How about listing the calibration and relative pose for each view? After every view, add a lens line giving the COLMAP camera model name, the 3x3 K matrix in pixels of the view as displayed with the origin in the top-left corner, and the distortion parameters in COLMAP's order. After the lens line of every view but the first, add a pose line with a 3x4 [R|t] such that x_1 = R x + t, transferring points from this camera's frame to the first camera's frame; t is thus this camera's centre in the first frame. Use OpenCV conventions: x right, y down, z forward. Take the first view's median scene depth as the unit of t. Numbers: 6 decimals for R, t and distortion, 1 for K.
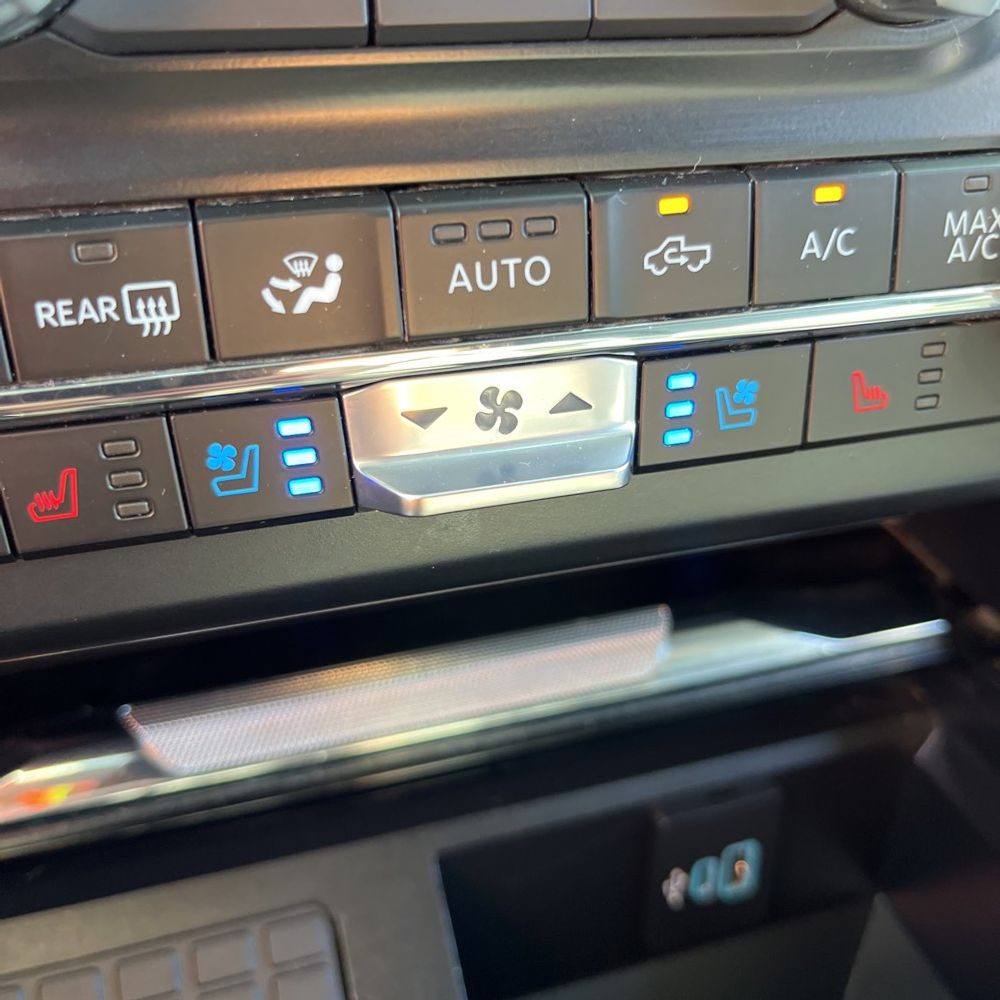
lens RADIAL K [[1082.9, 0, 500.0], [0, 1082.9, 500.0], [0, 0, 1]] dist [-0.000887, -0.046704]
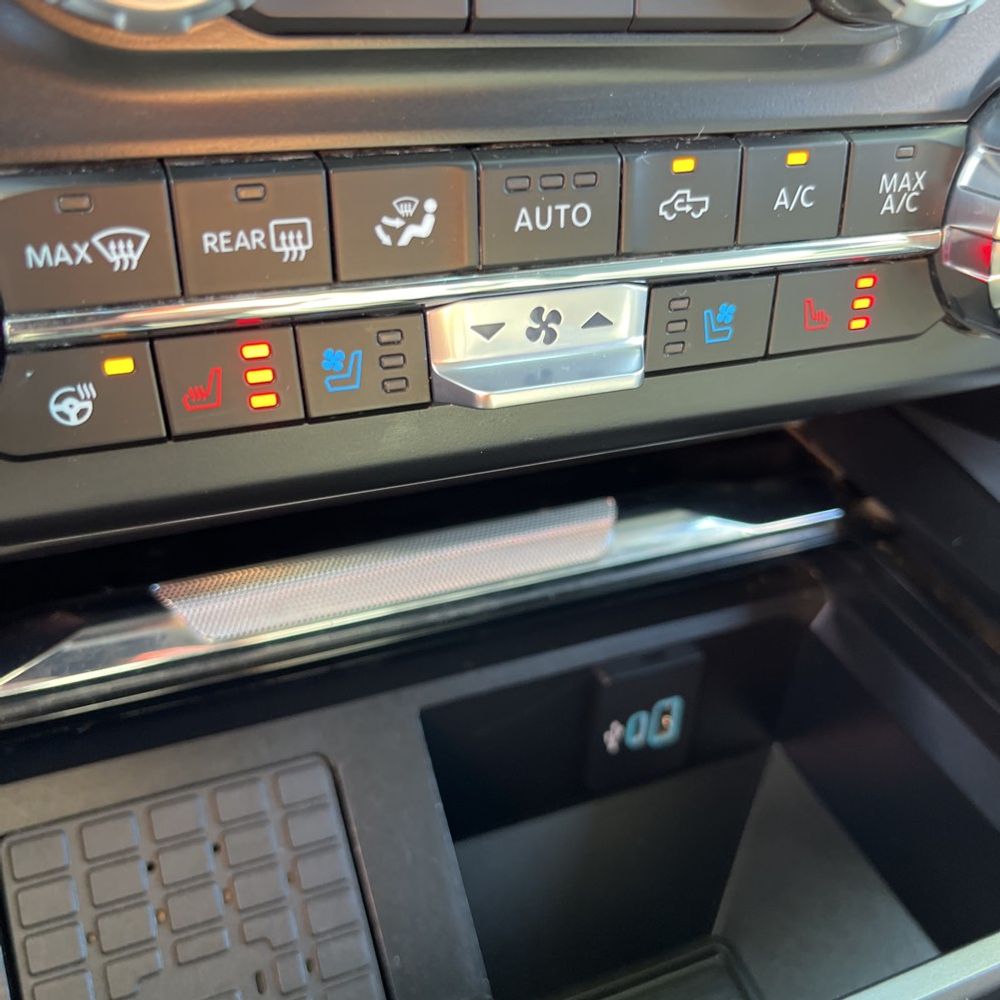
lens RADIAL K [[1068.1, 0, 500.0], [0, 1068.1, 500.0], [0, 0, 1]] dist [-0.009071, 0.002118]
pose [[0.993130, -0.005108, 0.116903, -0.197916], [-0.003915, 0.997037, 0.076821, 0.024749], [-0.116949, -0.076751, 0.990168, -0.242590]]
